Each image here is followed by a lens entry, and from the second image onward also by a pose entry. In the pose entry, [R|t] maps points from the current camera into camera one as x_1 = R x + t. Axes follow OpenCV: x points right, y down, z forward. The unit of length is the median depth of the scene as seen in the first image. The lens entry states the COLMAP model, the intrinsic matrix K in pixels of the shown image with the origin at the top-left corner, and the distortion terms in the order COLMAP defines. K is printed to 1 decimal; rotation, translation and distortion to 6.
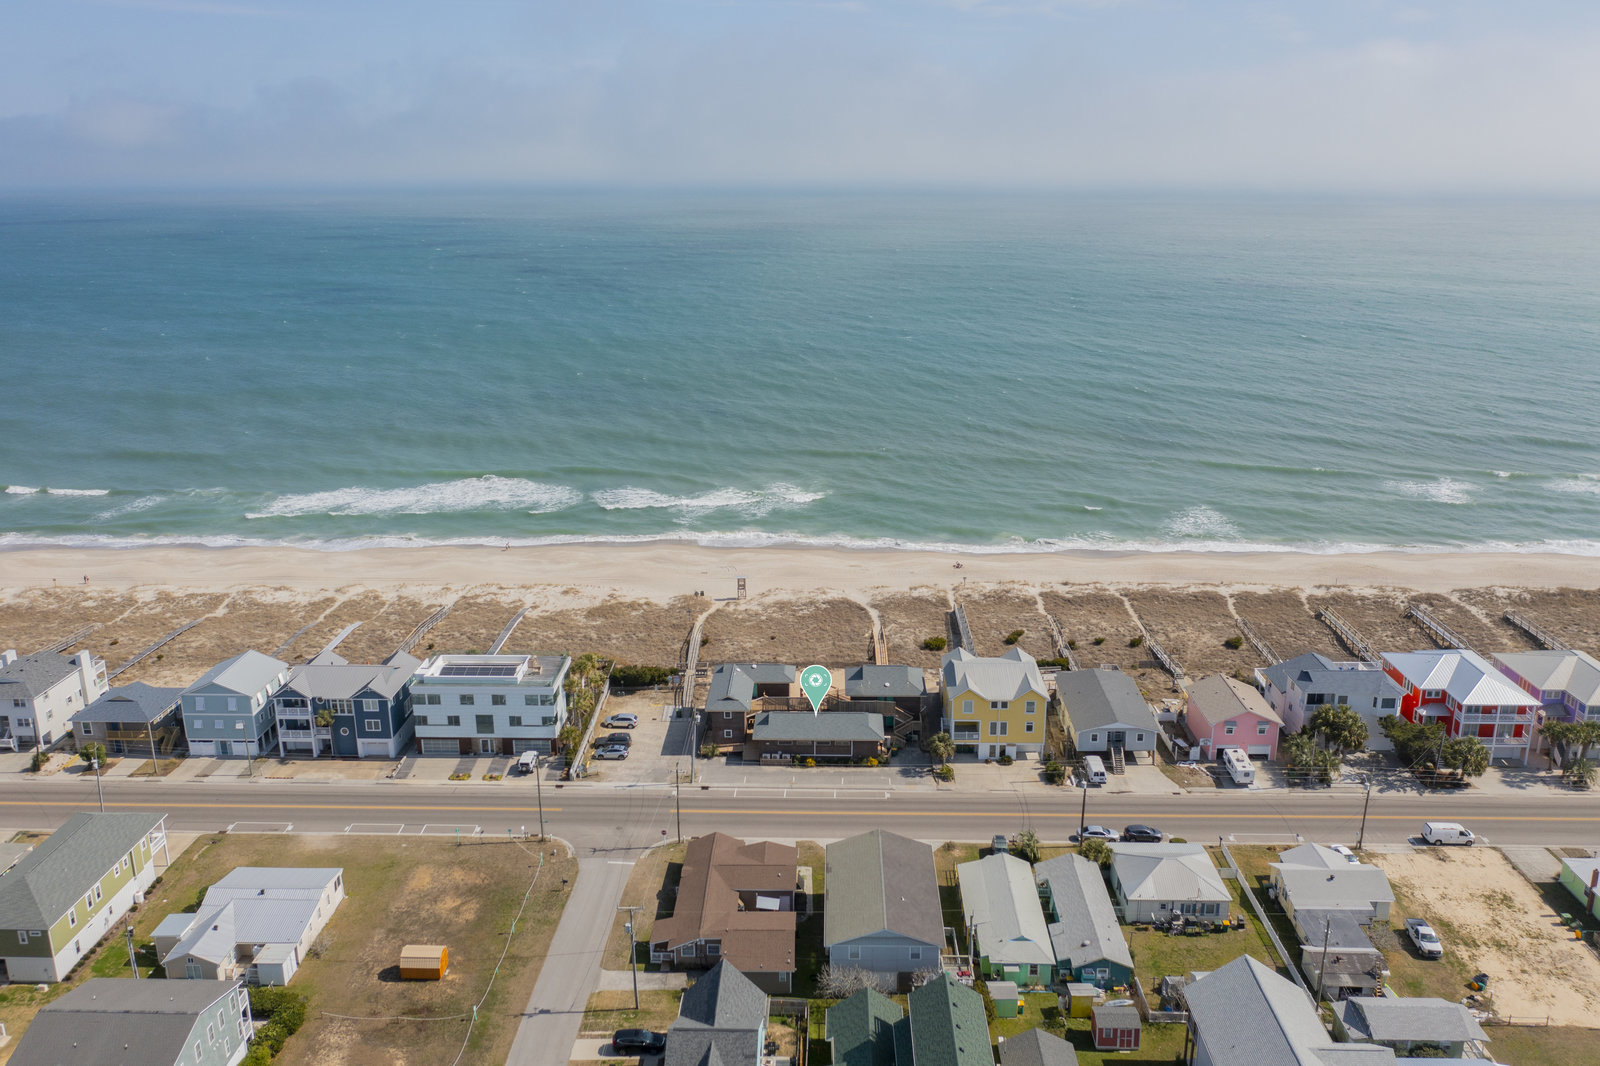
lens RADIAL K [[1275.6, 0, 800.0], [0, 1275.6, 533.0], [0, 0, 1]] dist [-0.004182, -0.000315]
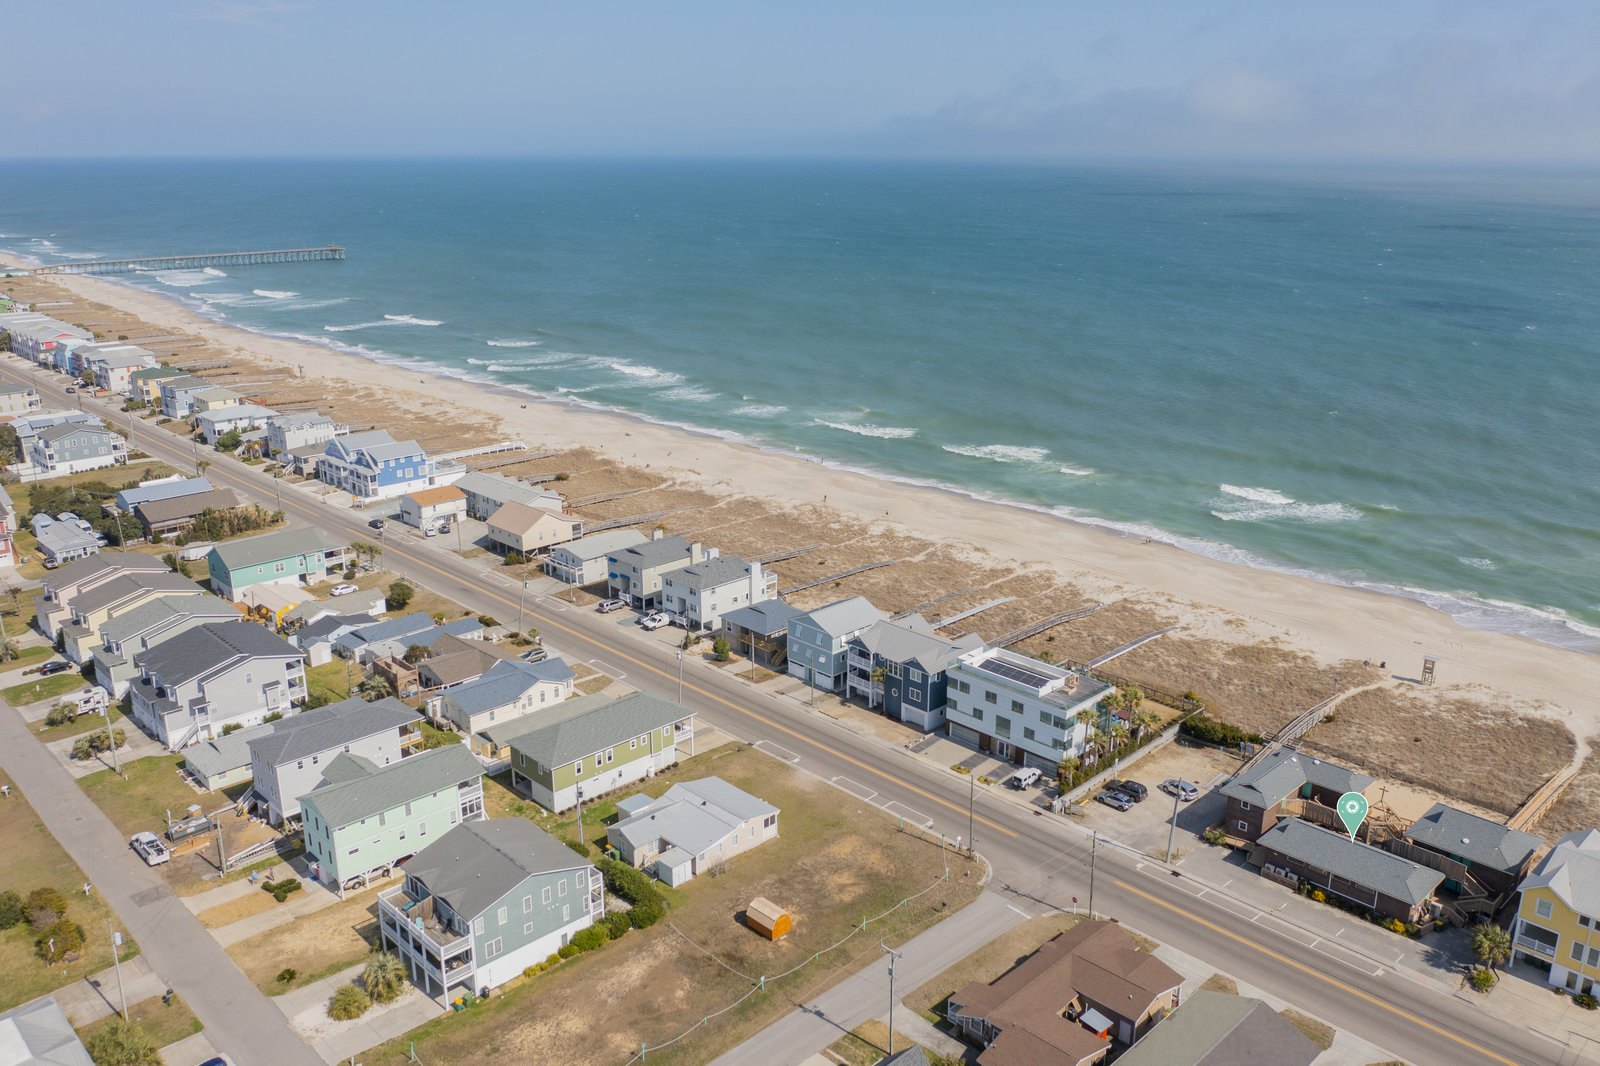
lens RADIAL K [[1275.6, 0, 800.0], [0, 1275.6, 533.0], [0, 0, 1]] dist [-0.004182, -0.000315]
pose [[0.719622, 0.210180, -0.661792, 0.257632], [-0.197513, 0.975677, 0.095095, -0.057825], [0.665682, 0.062280, 0.743632, 0.156955]]
